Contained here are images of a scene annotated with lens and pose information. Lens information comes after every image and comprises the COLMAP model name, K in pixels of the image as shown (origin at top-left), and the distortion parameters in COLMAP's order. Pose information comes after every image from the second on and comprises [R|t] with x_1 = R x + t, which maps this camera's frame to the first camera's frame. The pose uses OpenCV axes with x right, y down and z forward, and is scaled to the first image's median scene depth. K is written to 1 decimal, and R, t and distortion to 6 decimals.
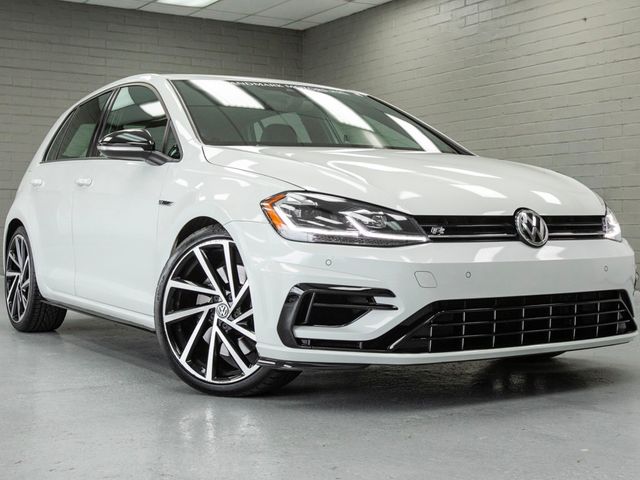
lens RADIAL K [[948.1, 0, 323.4], [0, 948.1, 218.2], [0, 0, 1]] dist [-0.033757, 0.061265]
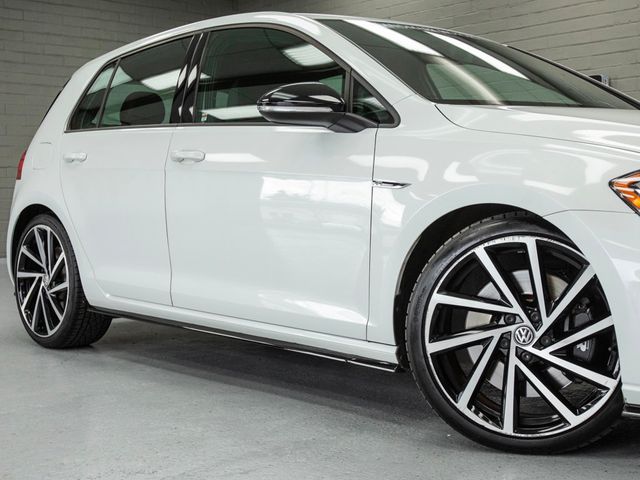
lens RADIAL K [[948.1, 0, 323.4], [0, 948.1, 218.2], [0, 0, 1]] dist [-0.033757, 0.061265]
pose [[0.984954, -0.019440, 0.171721, -0.374941], [0.013965, 0.999357, 0.033035, -0.016344], [-0.172253, -0.030140, 0.984592, 0.323253]]
